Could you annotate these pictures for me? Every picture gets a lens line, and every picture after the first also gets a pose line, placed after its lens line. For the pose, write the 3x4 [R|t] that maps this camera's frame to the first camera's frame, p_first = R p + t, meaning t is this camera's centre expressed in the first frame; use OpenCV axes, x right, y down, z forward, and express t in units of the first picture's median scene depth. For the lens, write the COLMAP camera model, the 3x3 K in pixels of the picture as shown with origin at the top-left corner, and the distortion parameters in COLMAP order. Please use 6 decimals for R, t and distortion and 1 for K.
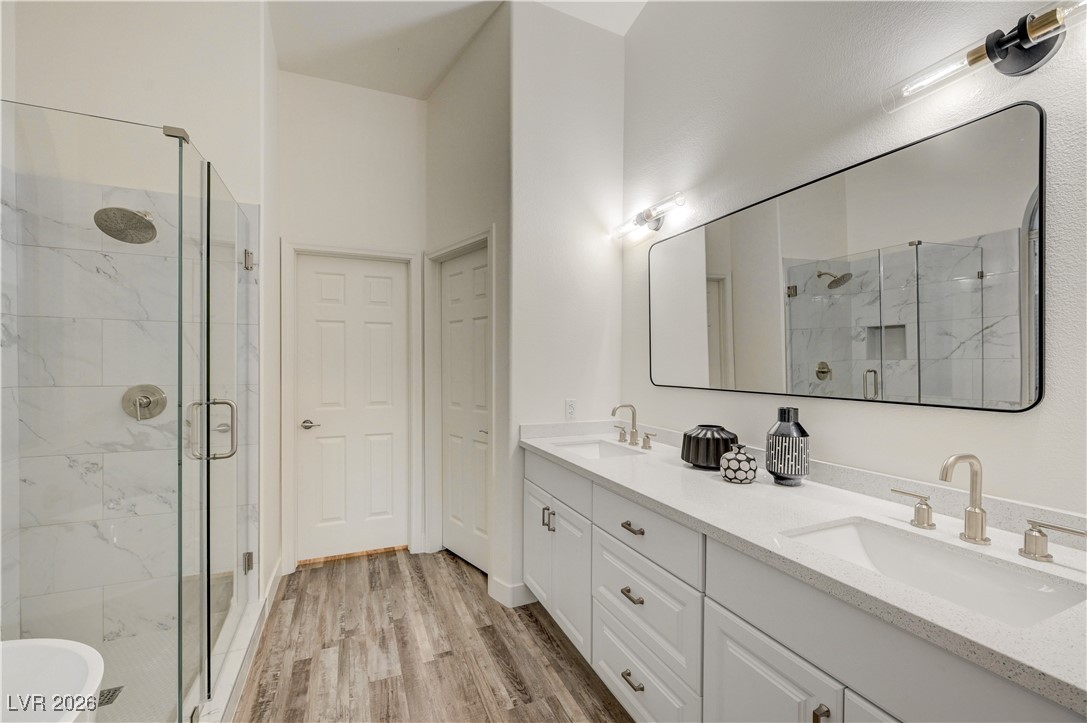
lens RADIAL K [[446.6, 0, 544.0], [0, 446.6, 368.5], [0, 0, 1]] dist [-0.001092, -0.000018]
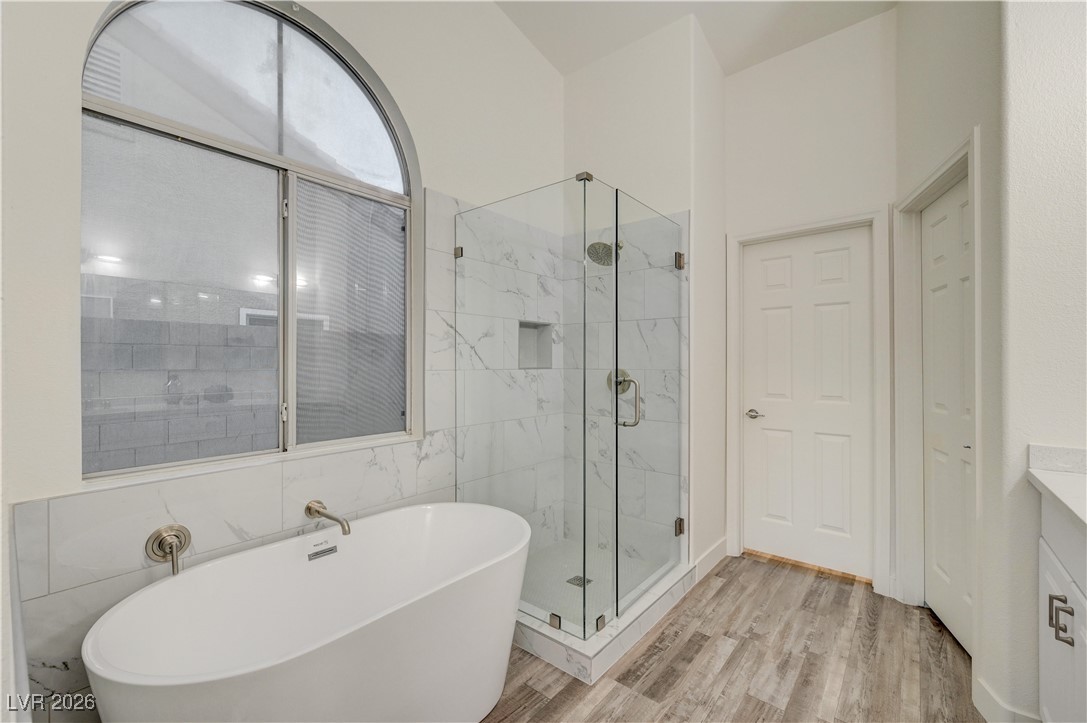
lens RADIAL K [[449.3, 0, 546.5], [0, 449.3, 363.1], [0, 0, 1]] dist [0.000207, 0.000041]
pose [[0.459731, -0.002809, -0.888054, 0.189288], [-0.005453, 0.999967, -0.005987, 0.025595], [0.888042, 0.007595, 0.459700, 0.161054]]
